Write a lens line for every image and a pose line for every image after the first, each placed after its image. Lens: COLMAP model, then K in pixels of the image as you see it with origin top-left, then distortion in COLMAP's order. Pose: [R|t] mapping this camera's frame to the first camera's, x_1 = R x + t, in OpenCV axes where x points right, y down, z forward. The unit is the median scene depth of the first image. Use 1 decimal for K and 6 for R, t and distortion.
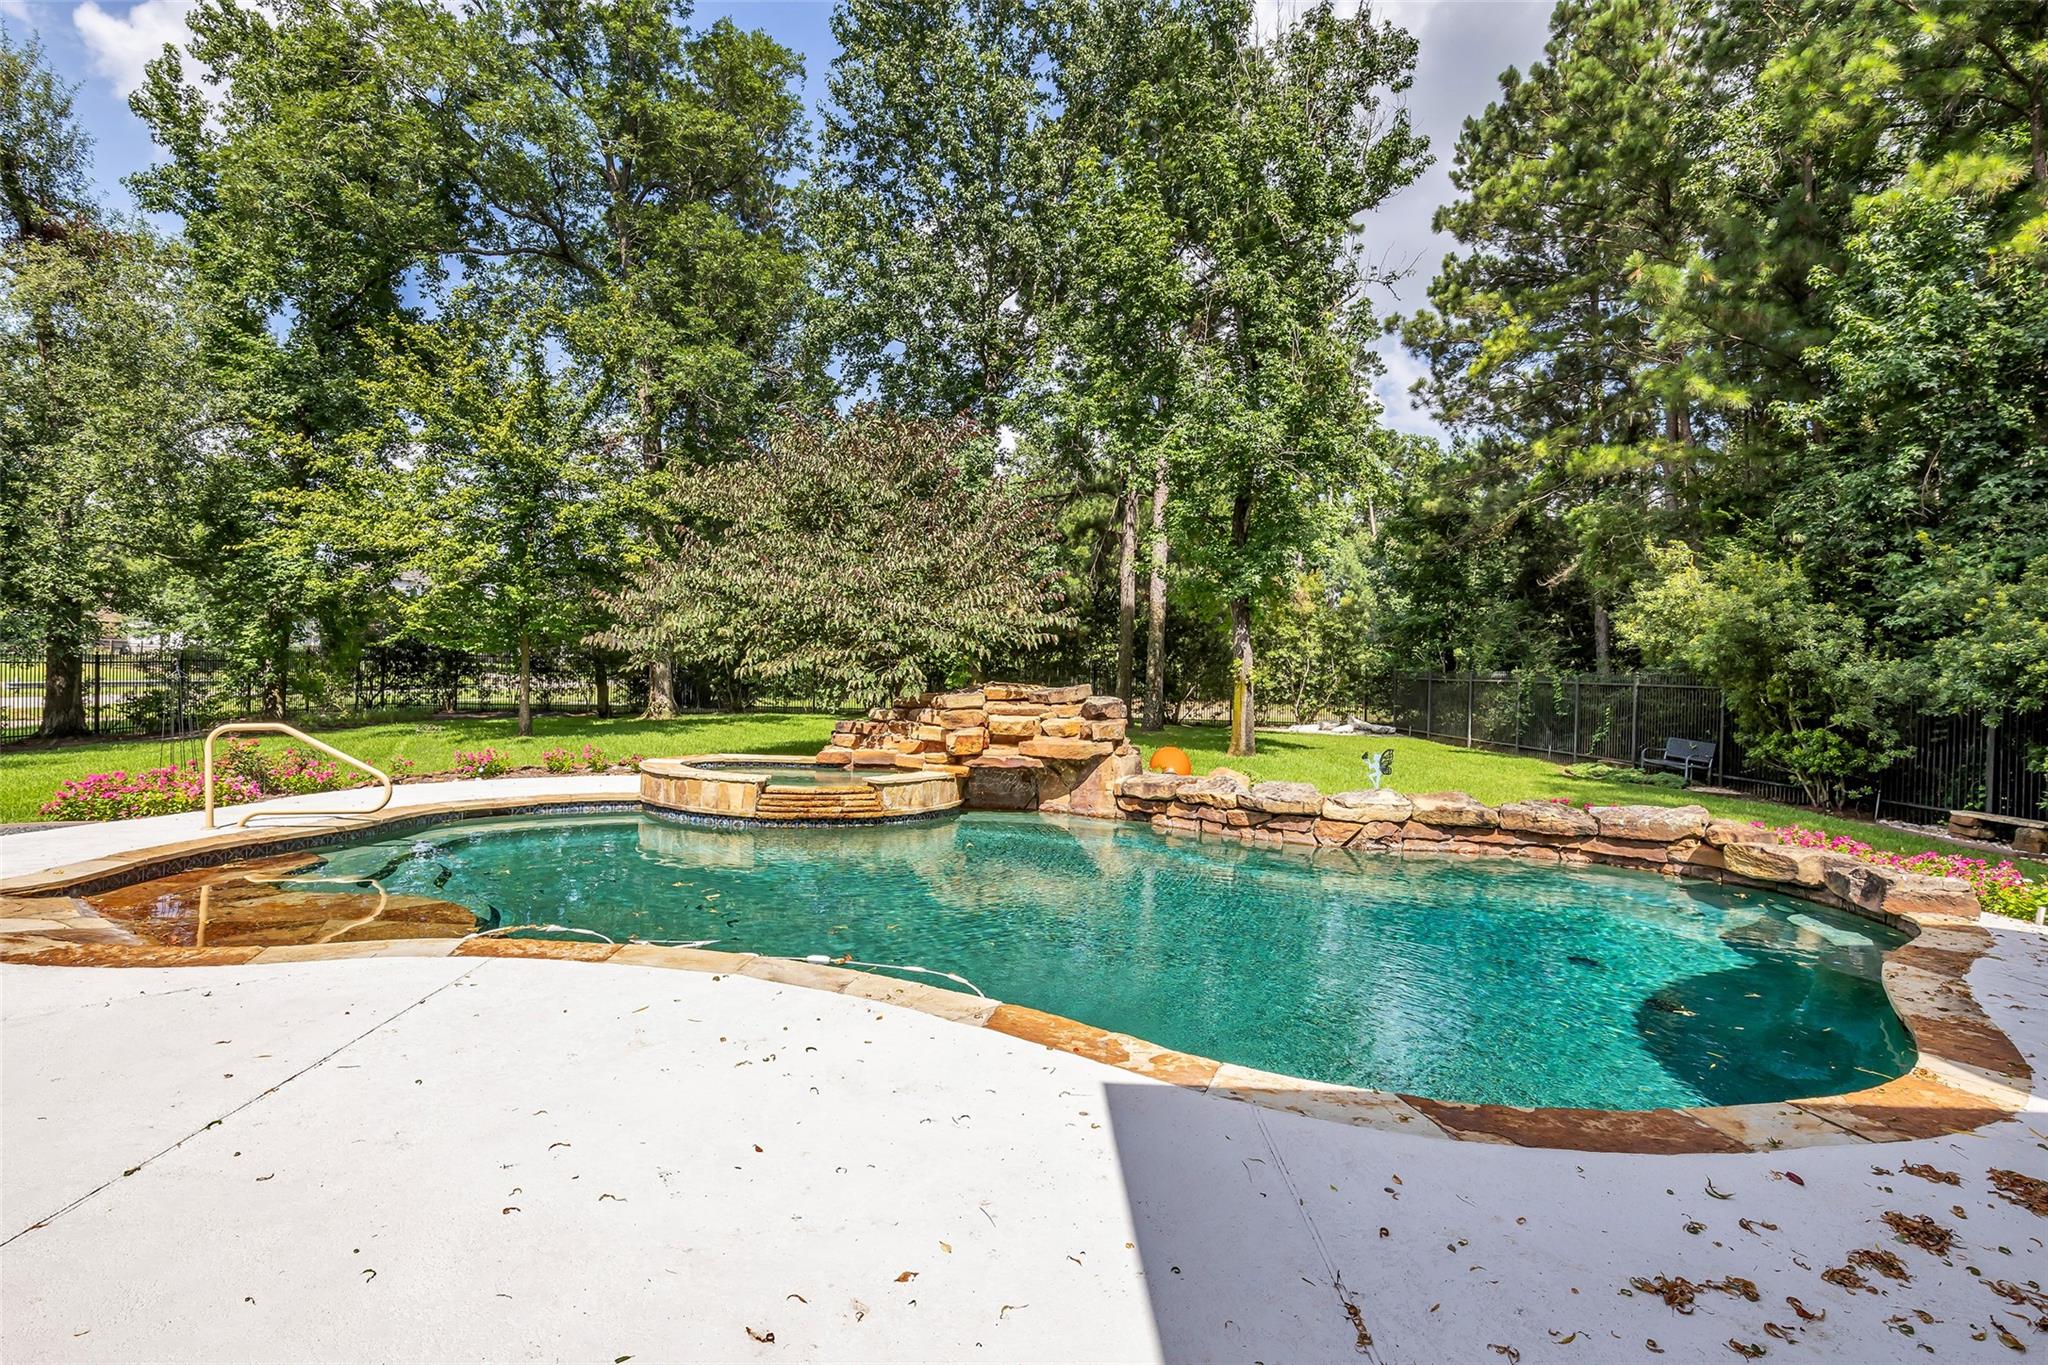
lens RADIAL K [[947.9, 0, 1022.8], [0, 947.9, 685.8], [0, 0, 1]] dist [-0.011005, 0.004330]
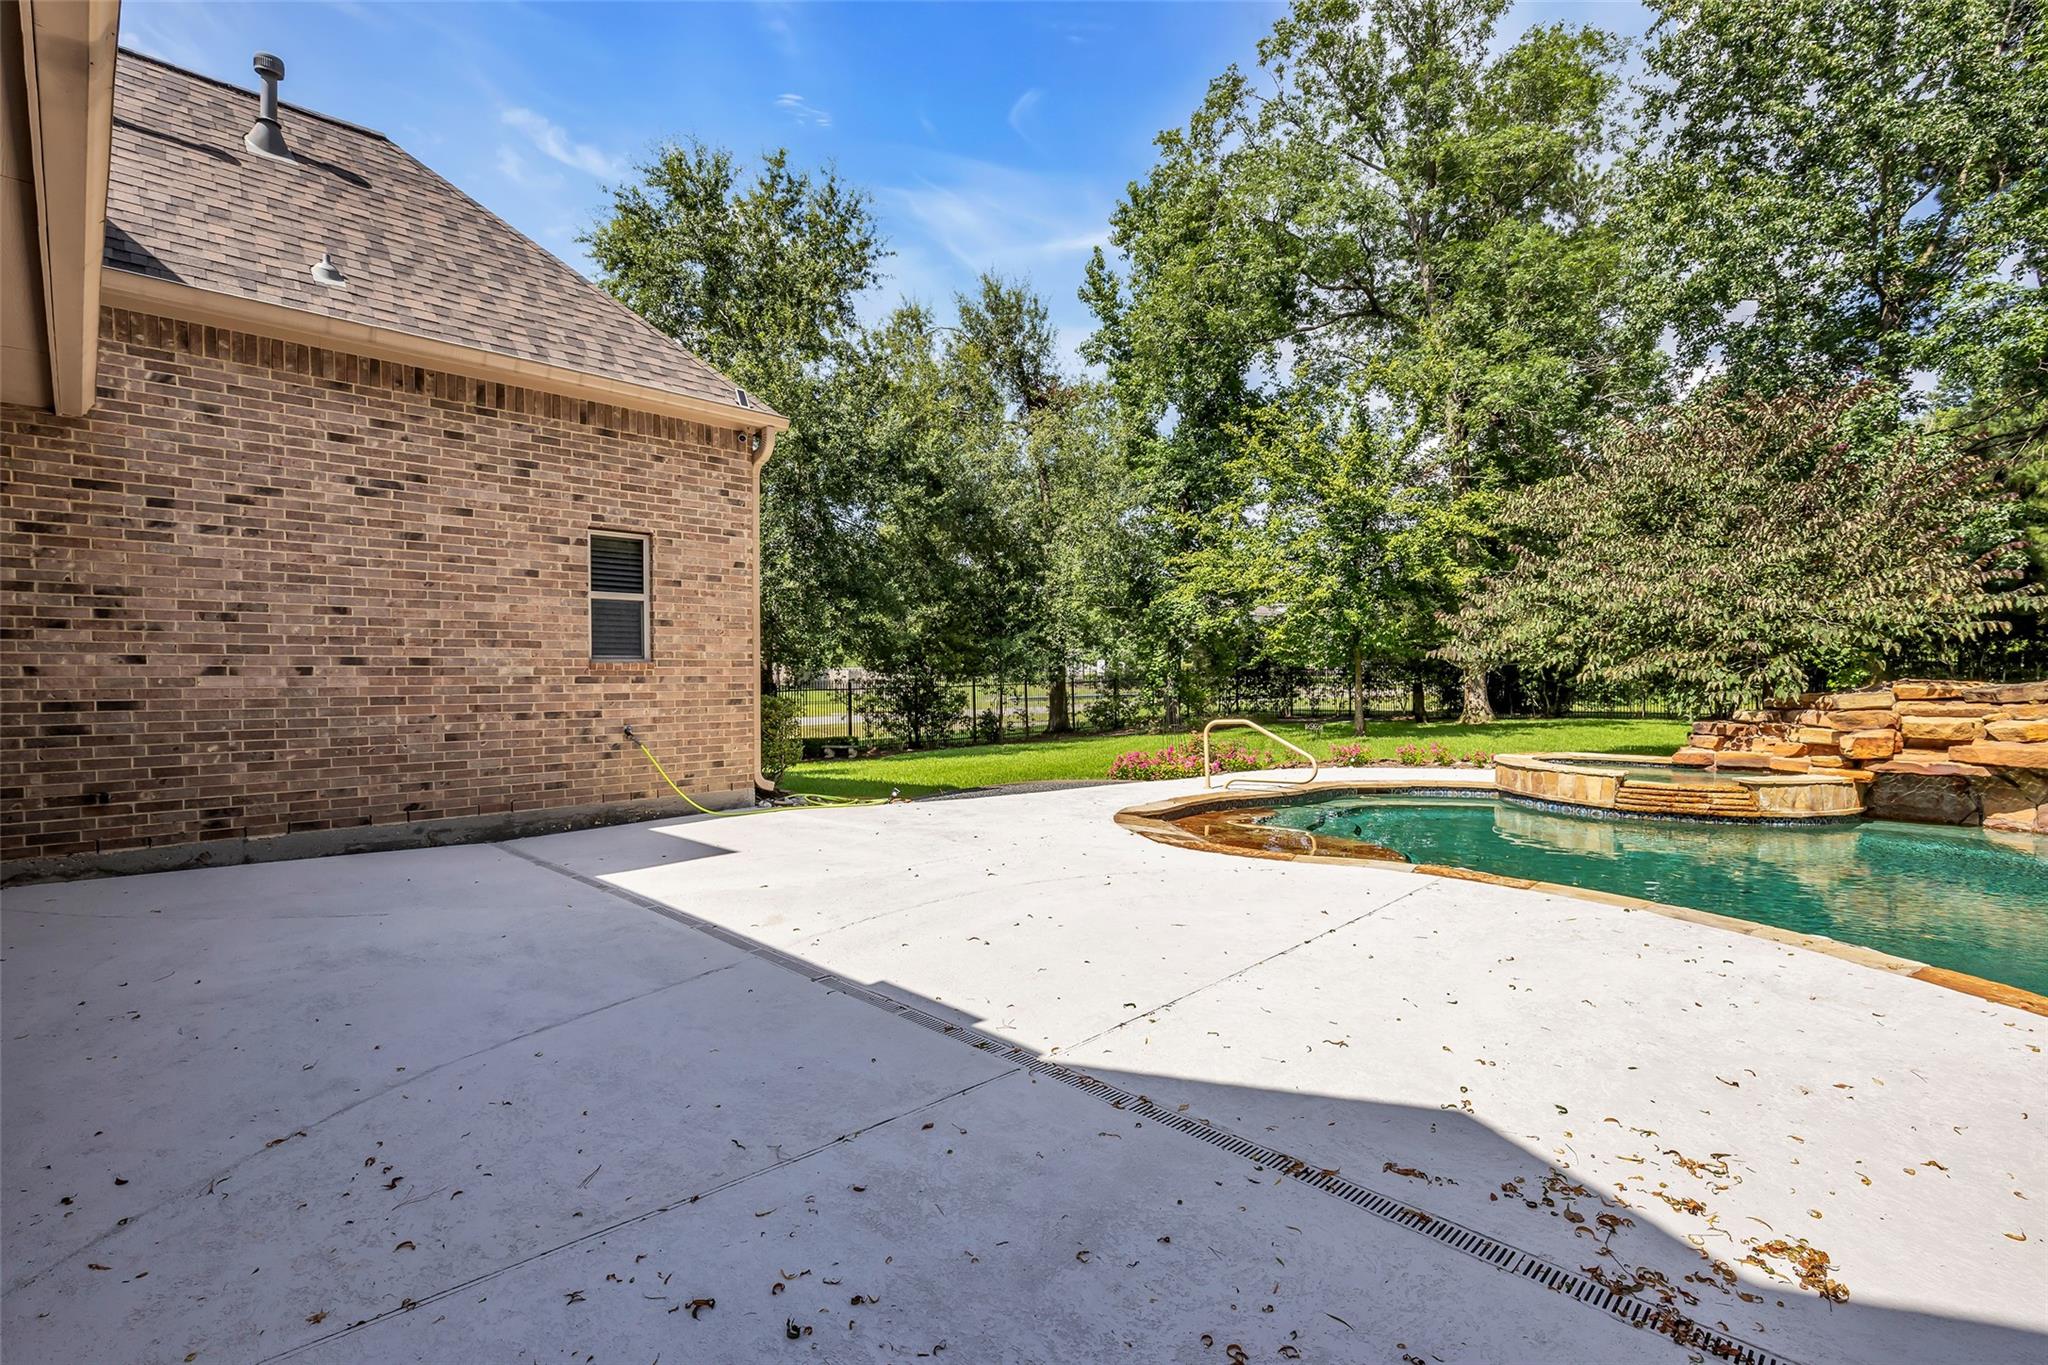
lens RADIAL K [[947.9, 0, 1019.5], [0, 947.9, 688.1], [0, 0, 1]] dist [-0.011005, 0.004330]
pose [[0.707579, -0.019773, -0.706358, 0.002145], [0.014725, 0.999804, -0.013237, 0.001967], [0.706481, -0.001035, 0.707731, -0.117651]]
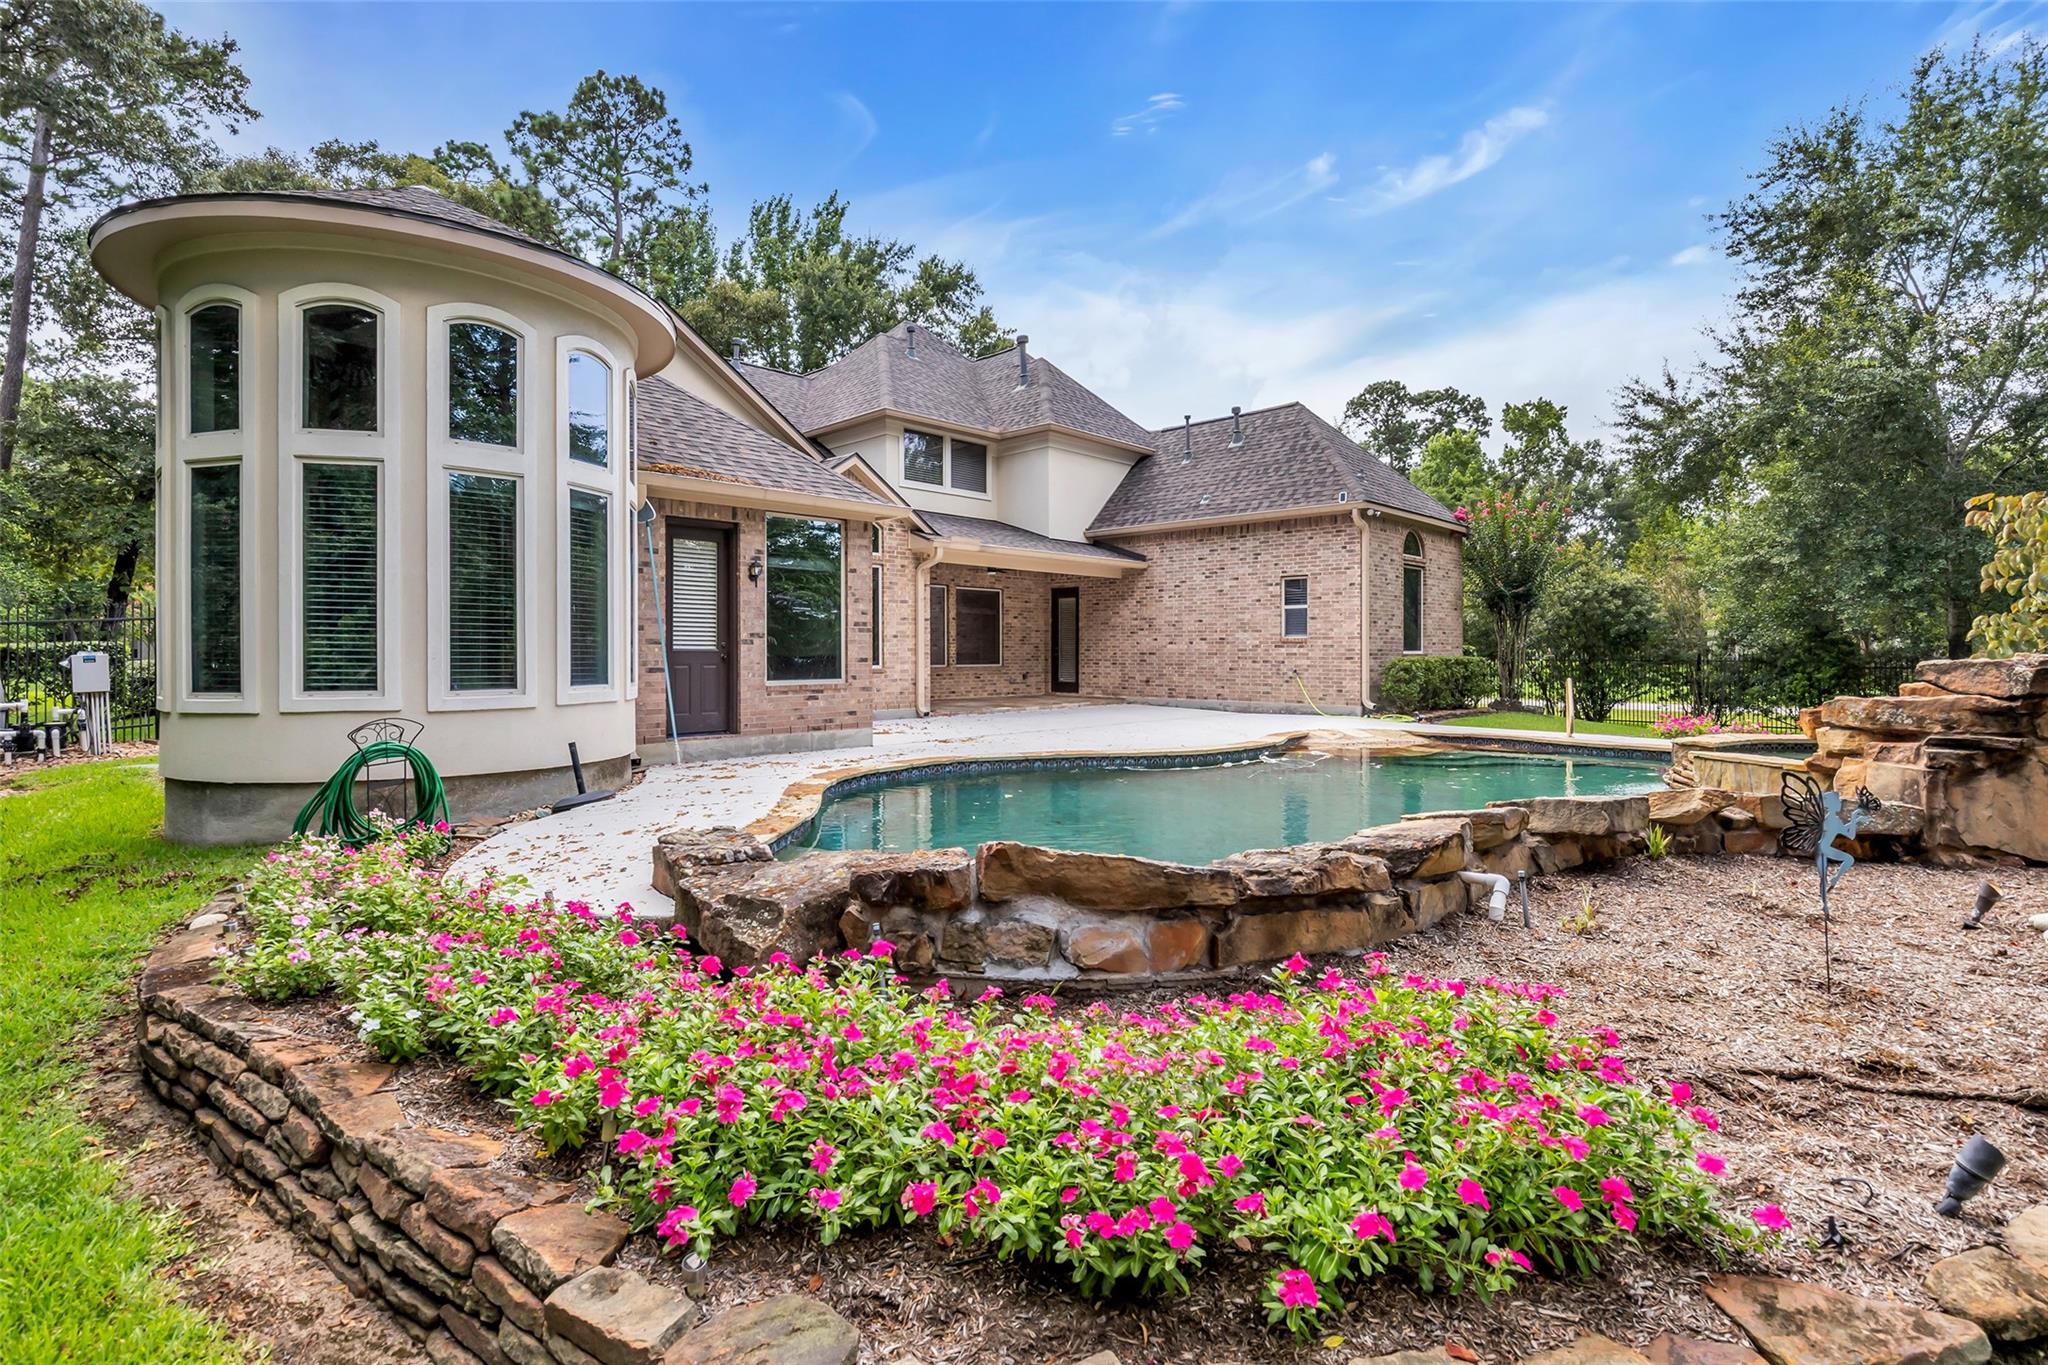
lens RADIAL K [[947.9, 0, 1041.7], [0, 947.9, 663.9], [0, 0, 1]] dist [-0.011005, 0.004330]
pose [[-0.677949, -0.021570, -0.734792, 0.432506], [-0.028270, 0.999595, -0.003261, 0.017609], [0.734565, 0.018562, -0.678284, 0.538278]]
